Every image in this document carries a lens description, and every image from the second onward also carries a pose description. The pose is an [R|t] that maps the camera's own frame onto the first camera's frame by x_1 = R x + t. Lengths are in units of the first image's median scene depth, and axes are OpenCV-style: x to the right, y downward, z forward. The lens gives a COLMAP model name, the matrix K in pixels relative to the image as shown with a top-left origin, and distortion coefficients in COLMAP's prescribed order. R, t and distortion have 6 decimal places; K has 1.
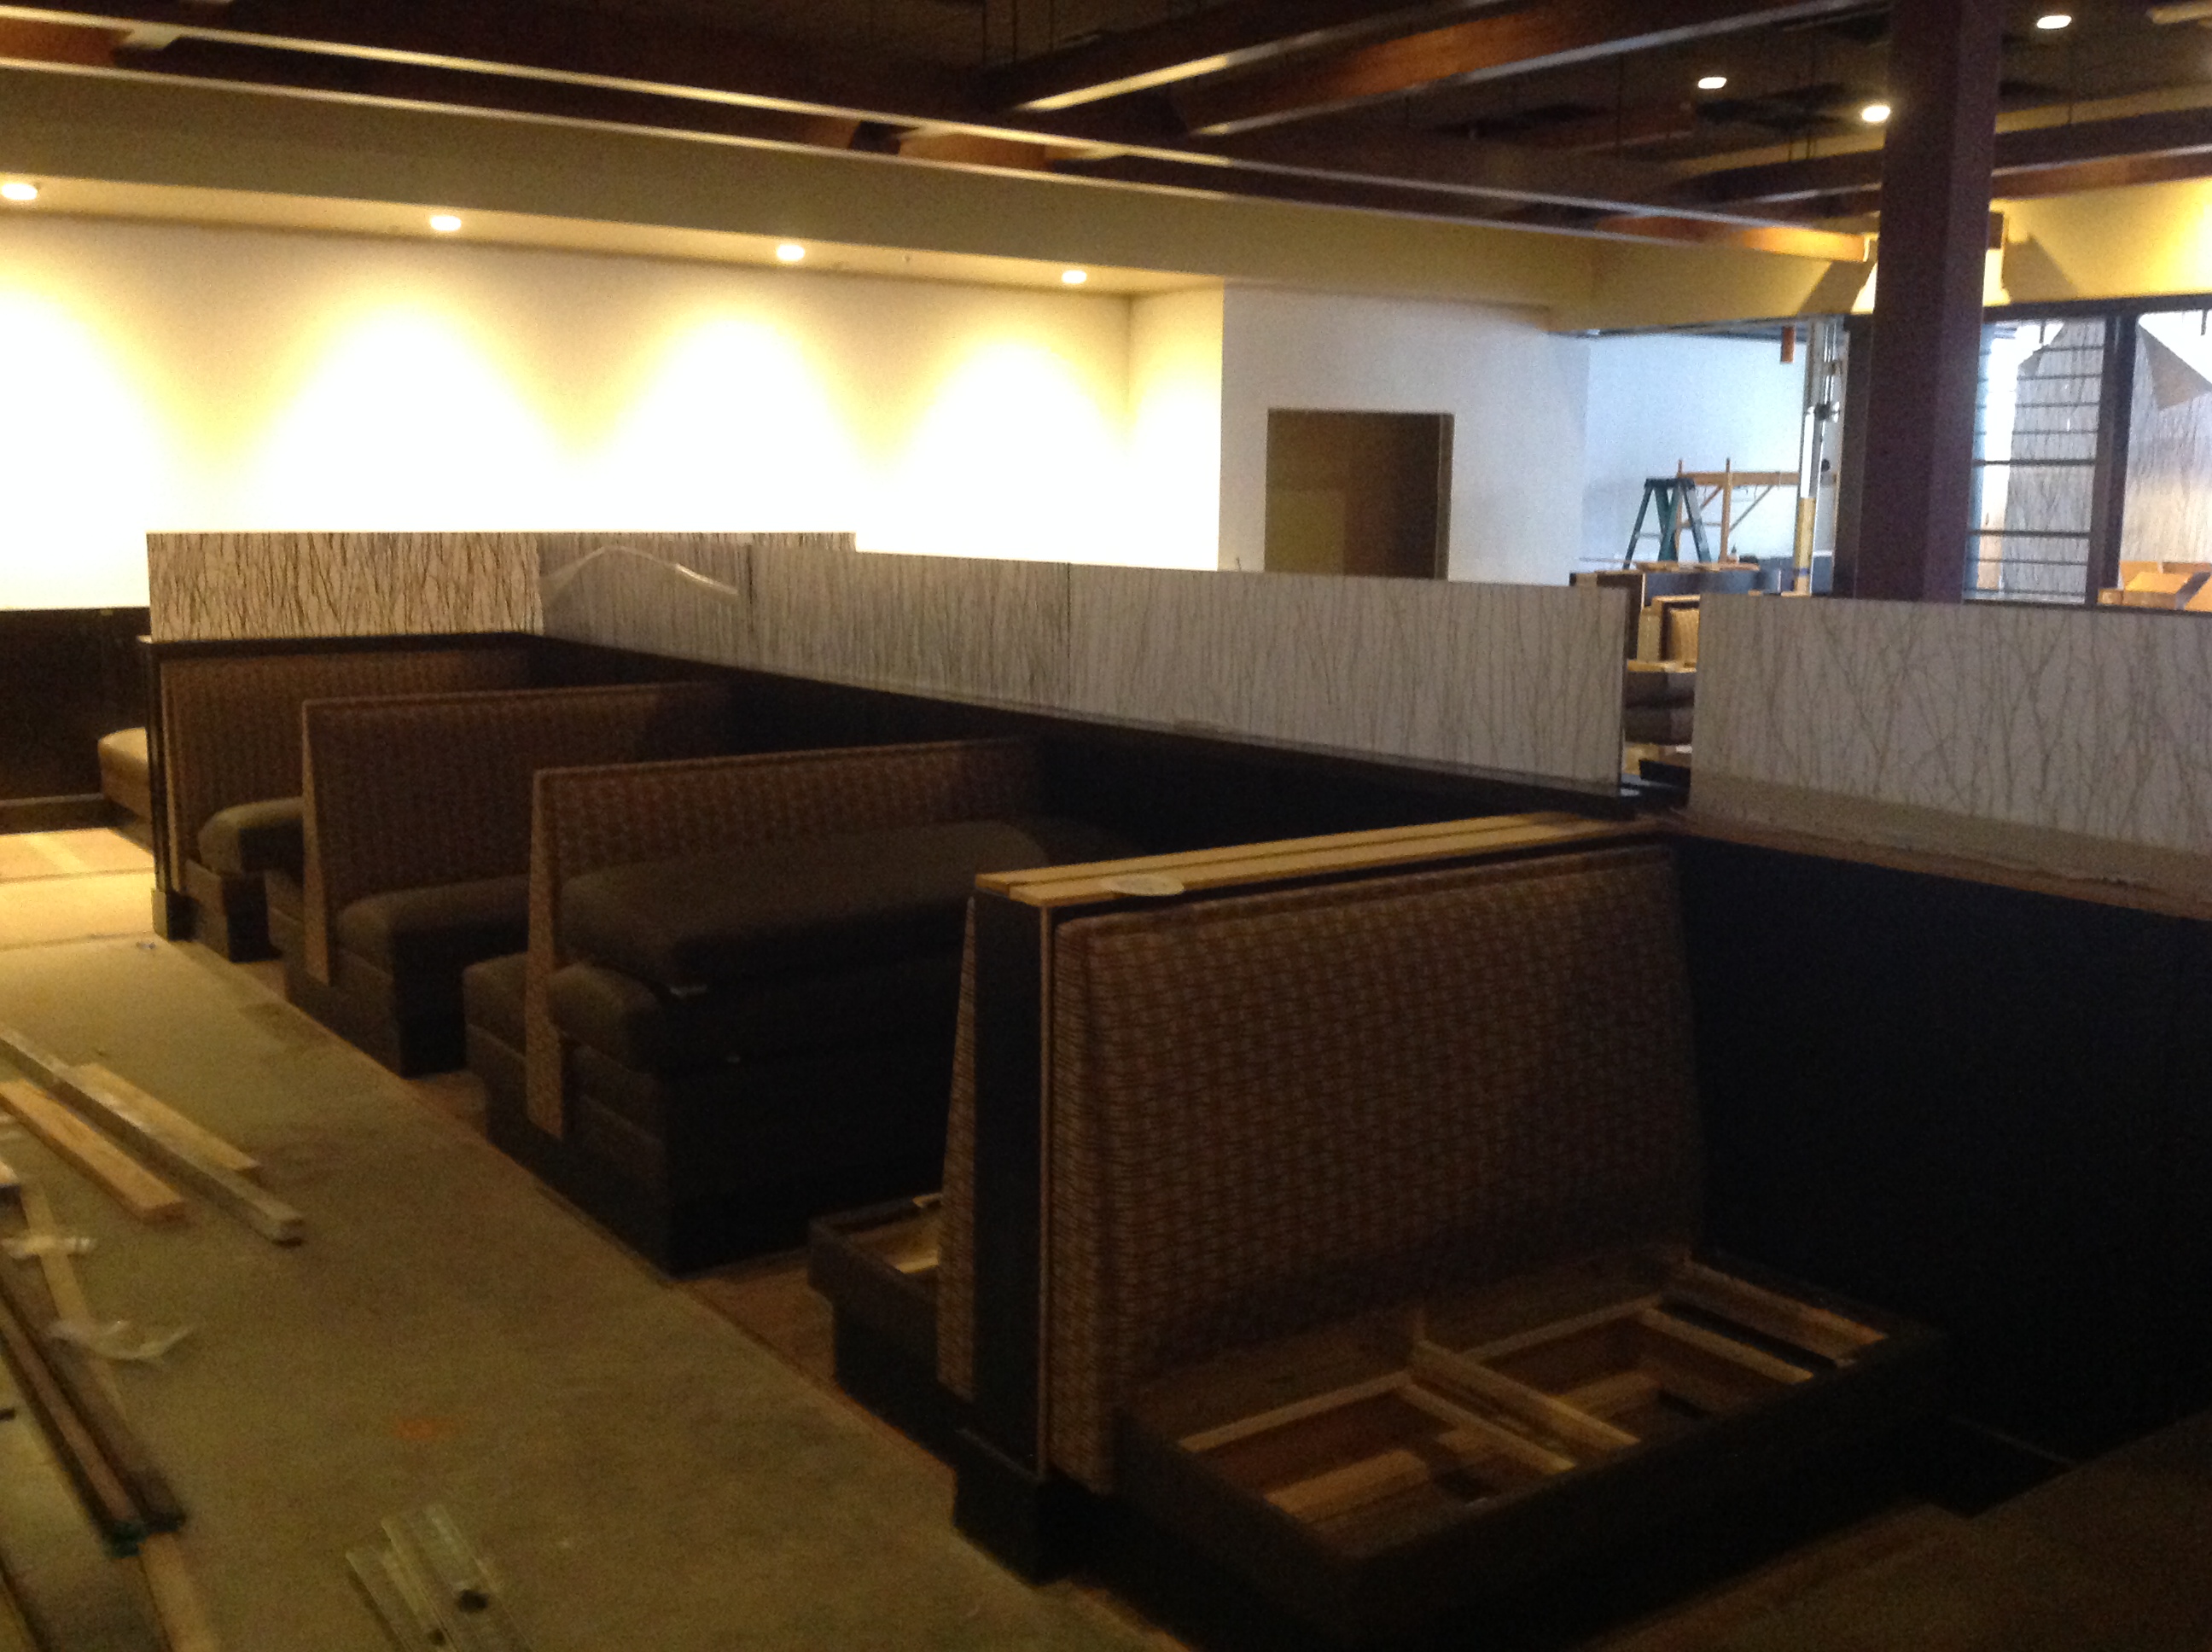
lens RADIAL K [[2134.2, 0, 1104.0], [0, 2134.2, 818.0], [0, 0, 1]] dist [0.174488, -0.386245]
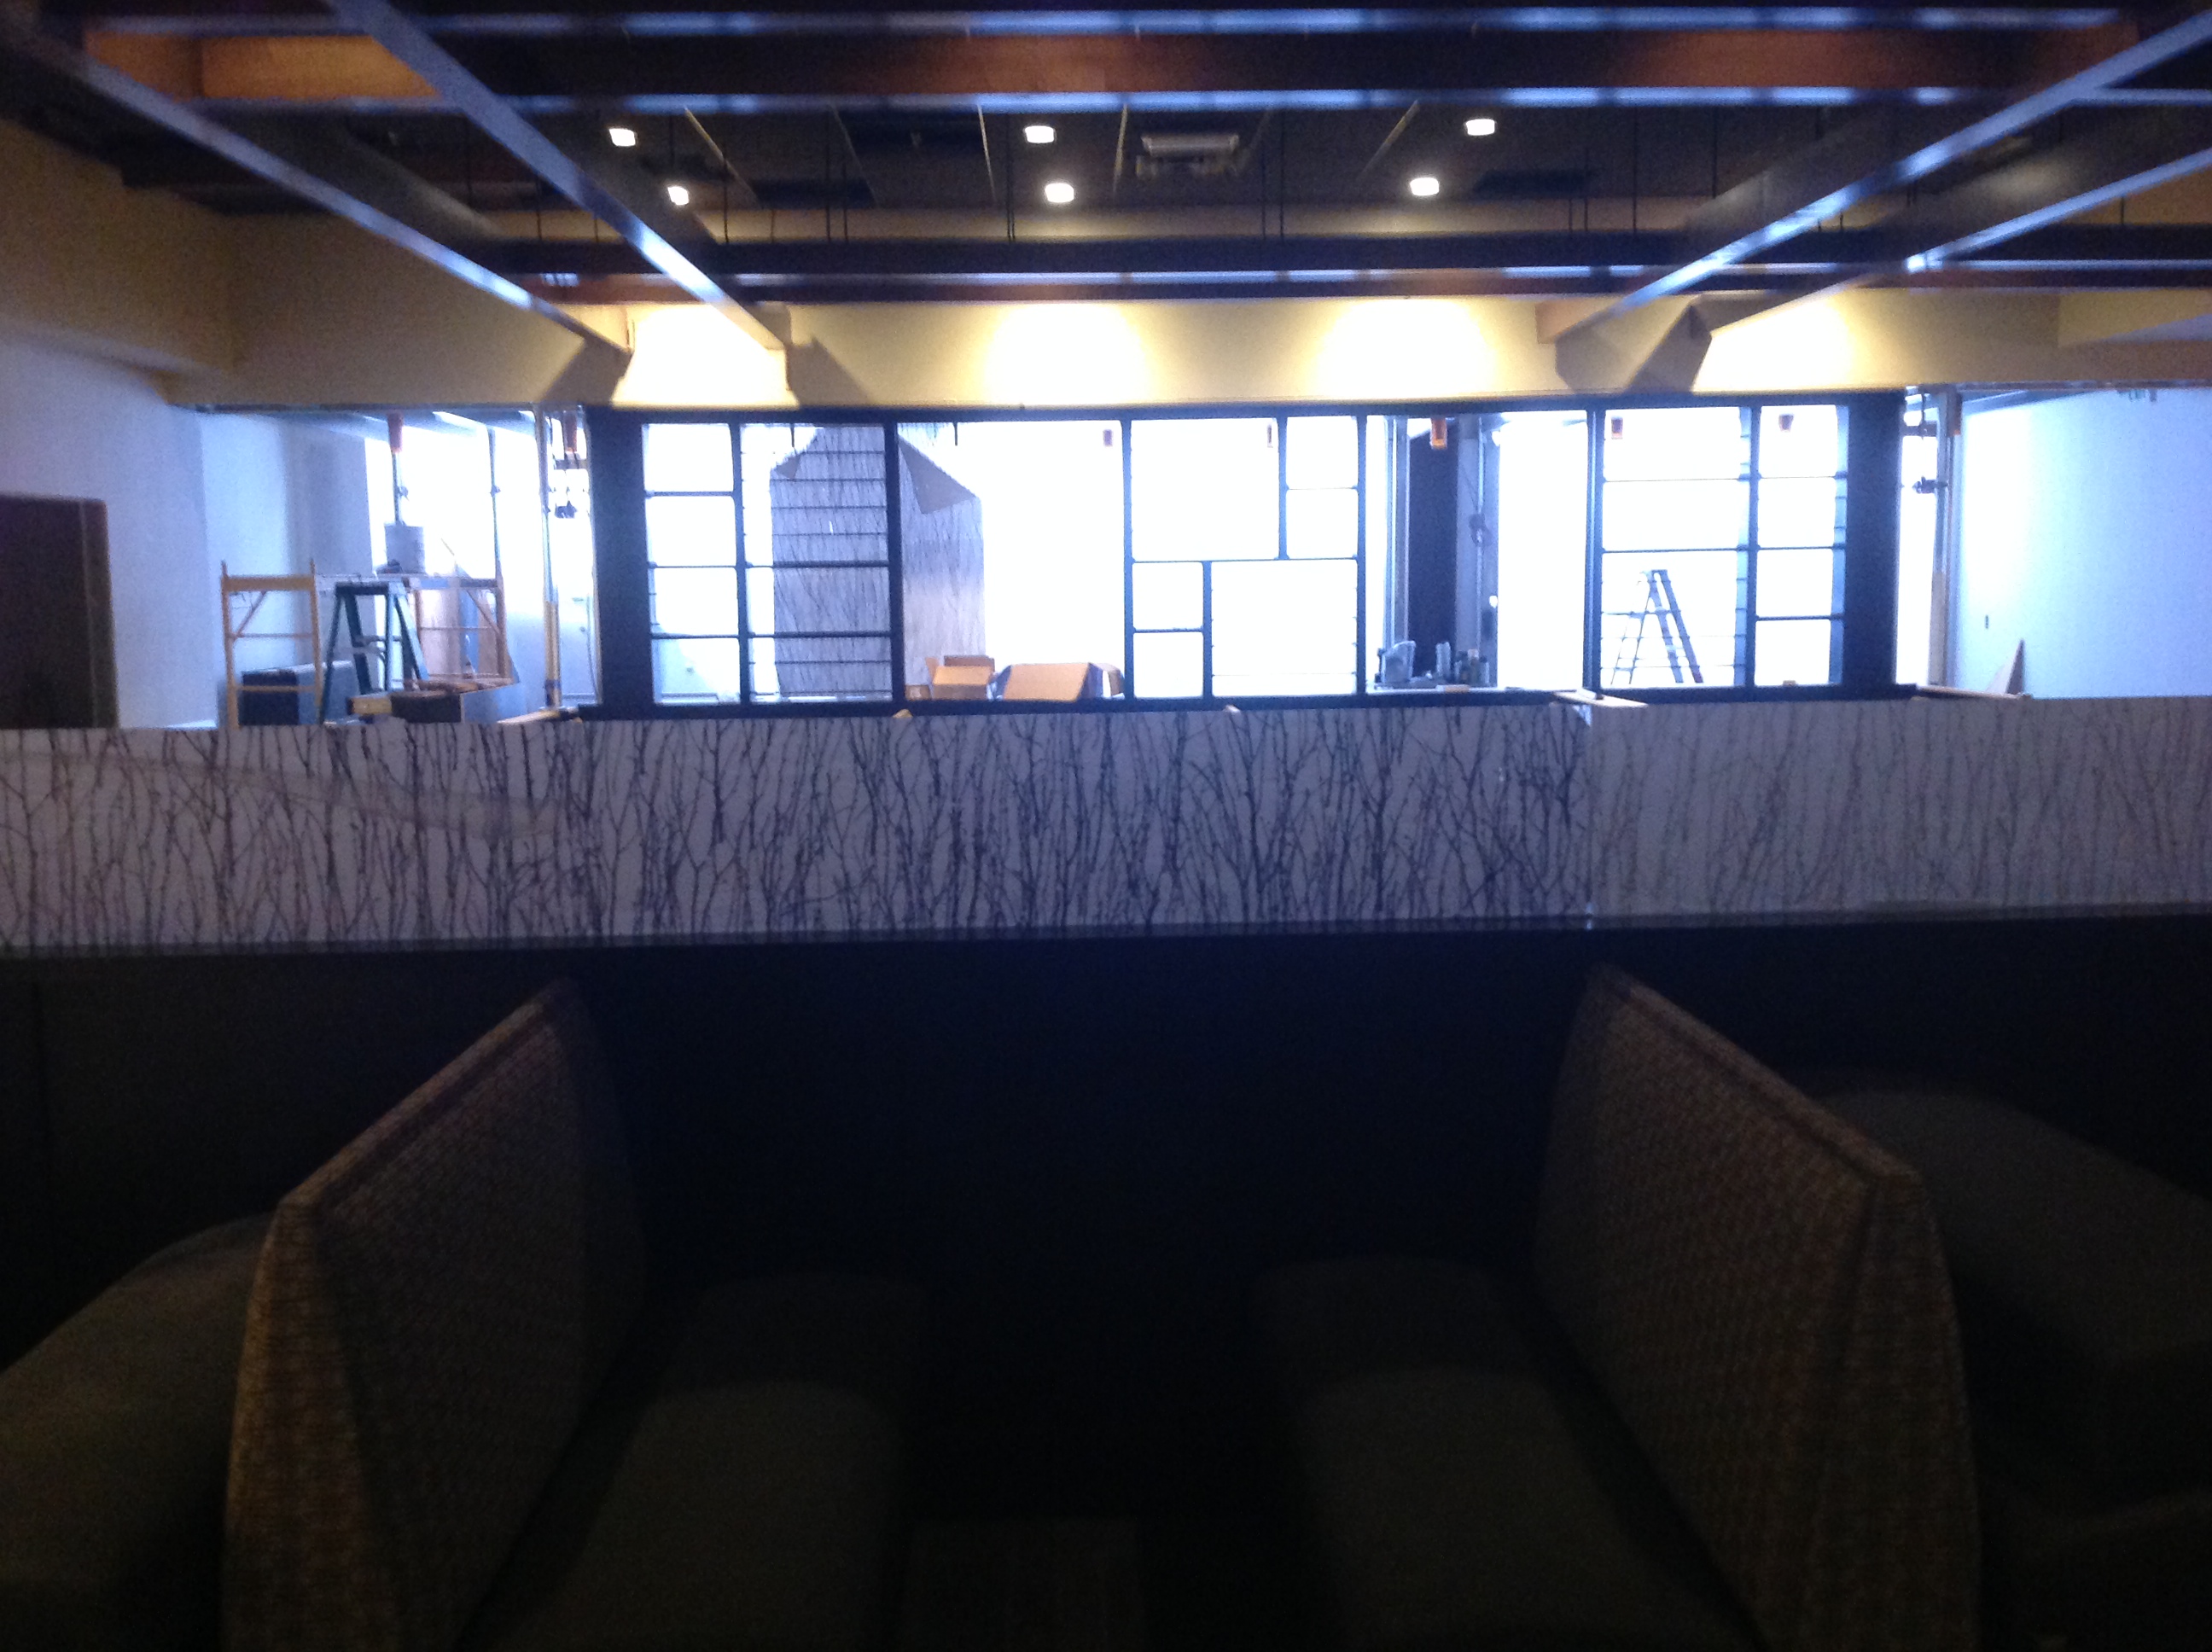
lens RADIAL K [[2093.9, 0, 1106.0], [0, 2093.9, 826.0], [0, 0, 1]] dist [0.125795, -0.382926]
pose [[0.561507, -0.110426, 0.820071, -0.438292], [0.142017, 0.989211, 0.035961, -0.083290], [-0.815194, 0.096271, 0.571131, 0.481485]]
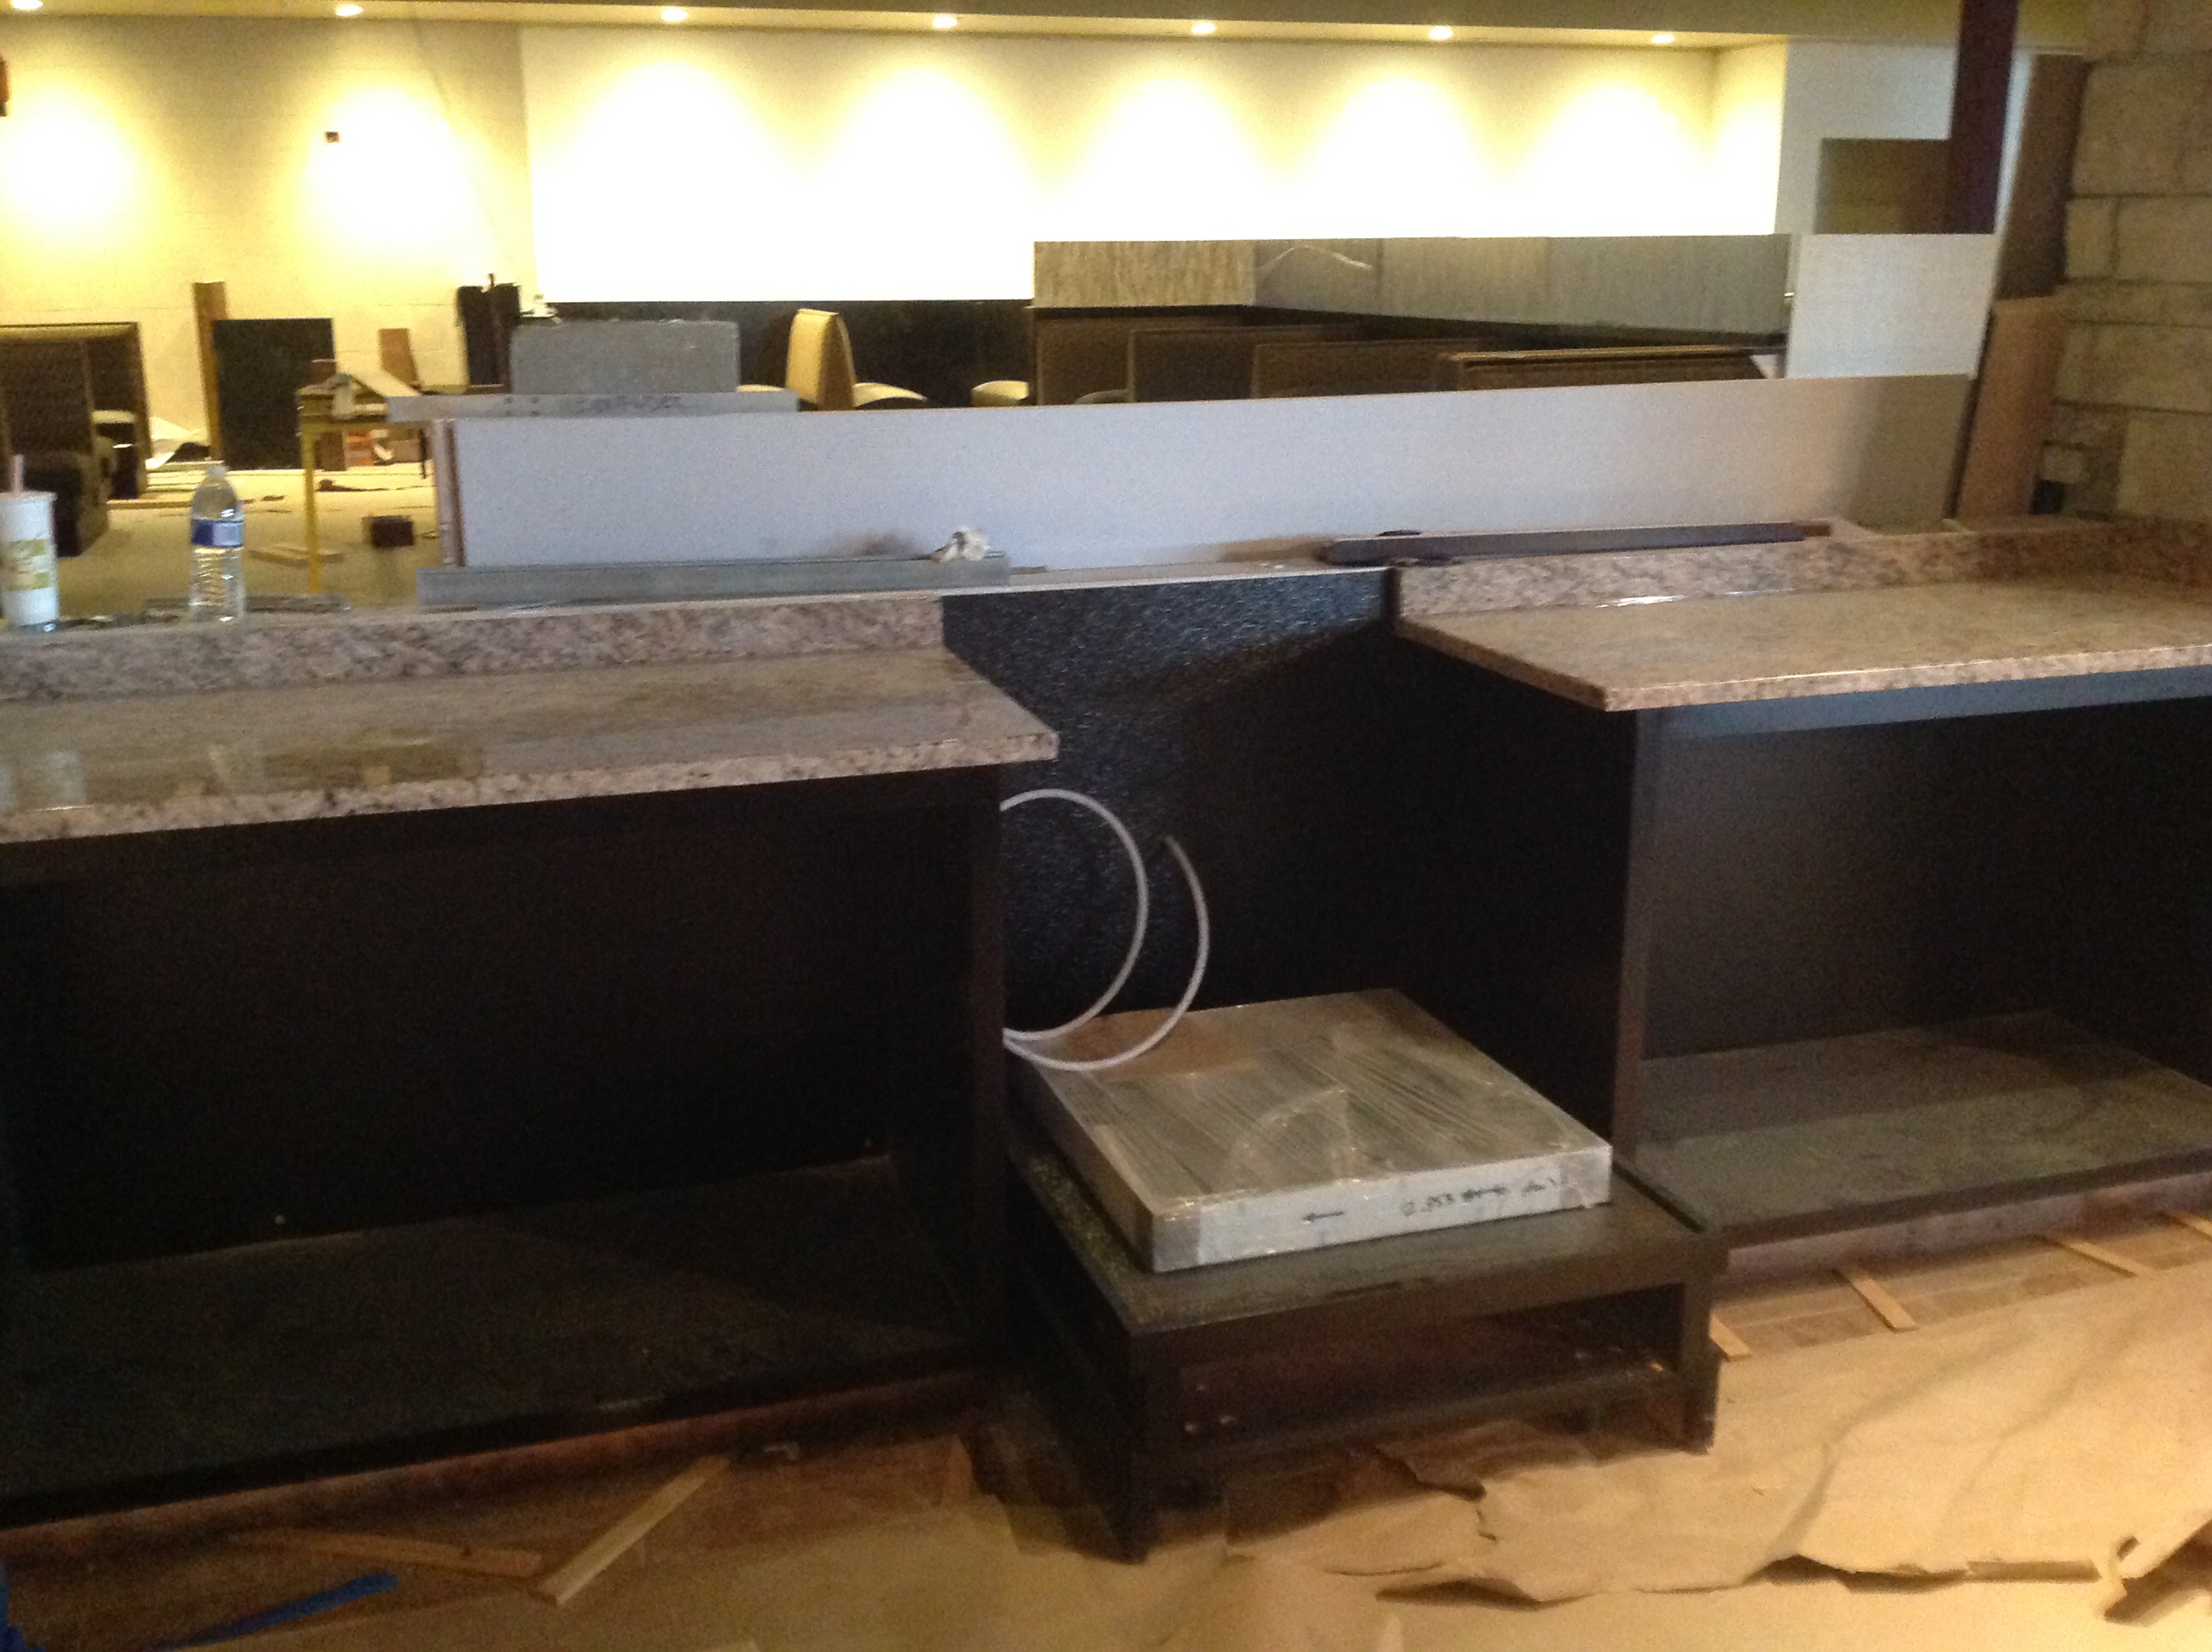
lens RADIAL K [[2134.2, 0, 1104.0], [0, 2134.2, 818.0], [0, 0, 1]] dist [0.174488, -0.386245]
pose [[0.951825, 0.067573, -0.299105, 0.132419], [-0.034730, 0.992897, 0.113791, 0.110734], [0.304670, -0.097921, 0.947411, -0.564025]]
